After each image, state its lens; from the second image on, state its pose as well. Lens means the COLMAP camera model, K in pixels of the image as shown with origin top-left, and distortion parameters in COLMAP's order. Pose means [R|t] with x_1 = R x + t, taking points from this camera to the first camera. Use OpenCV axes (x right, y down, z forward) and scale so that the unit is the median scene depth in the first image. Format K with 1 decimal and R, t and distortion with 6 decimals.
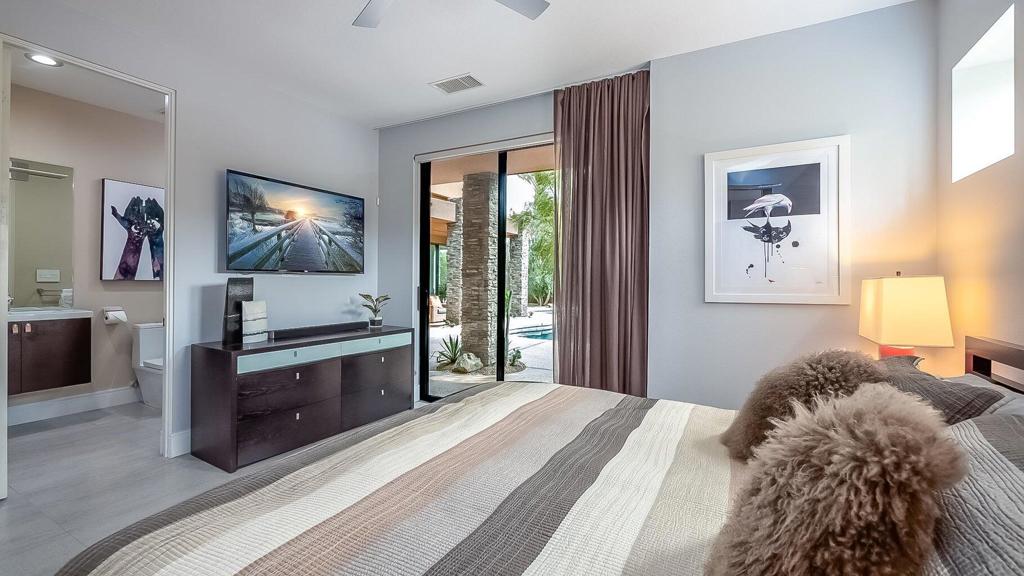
lens RADIAL K [[441.4, 0, 512.9], [0, 441.4, 284.1], [0, 0, 1]] dist [0.000537, 0.000538]
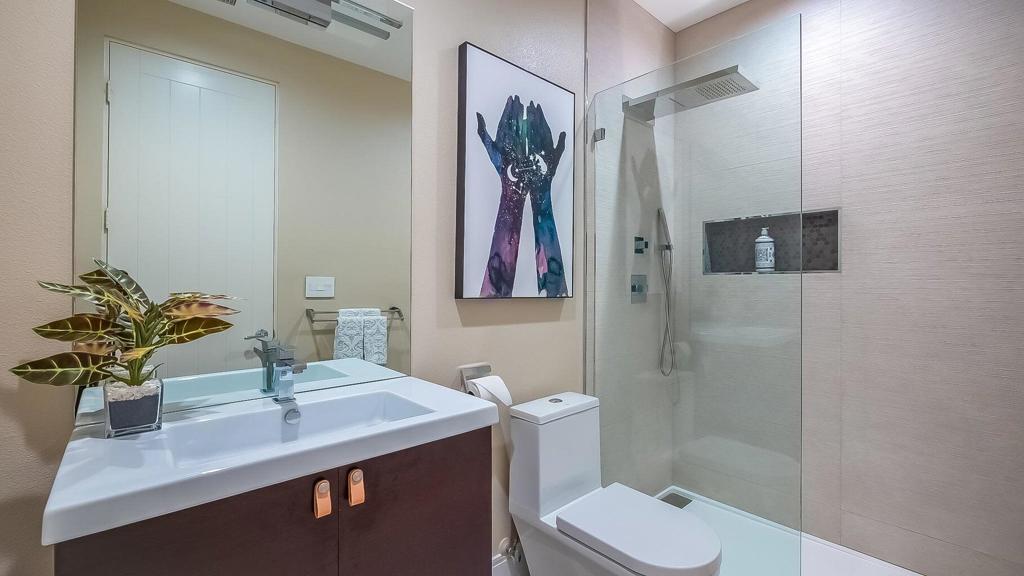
lens RADIAL K [[441.4, 0, 510.1], [0, 441.4, 286.9], [0, 0, 1]] dist [0.000537, 0.000538]
pose [[0.948223, -0.002828, -0.317594, -0.739385], [0.000753, 0.999978, -0.006656, -0.016874], [0.317606, 0.006073, 0.948203, 0.620393]]
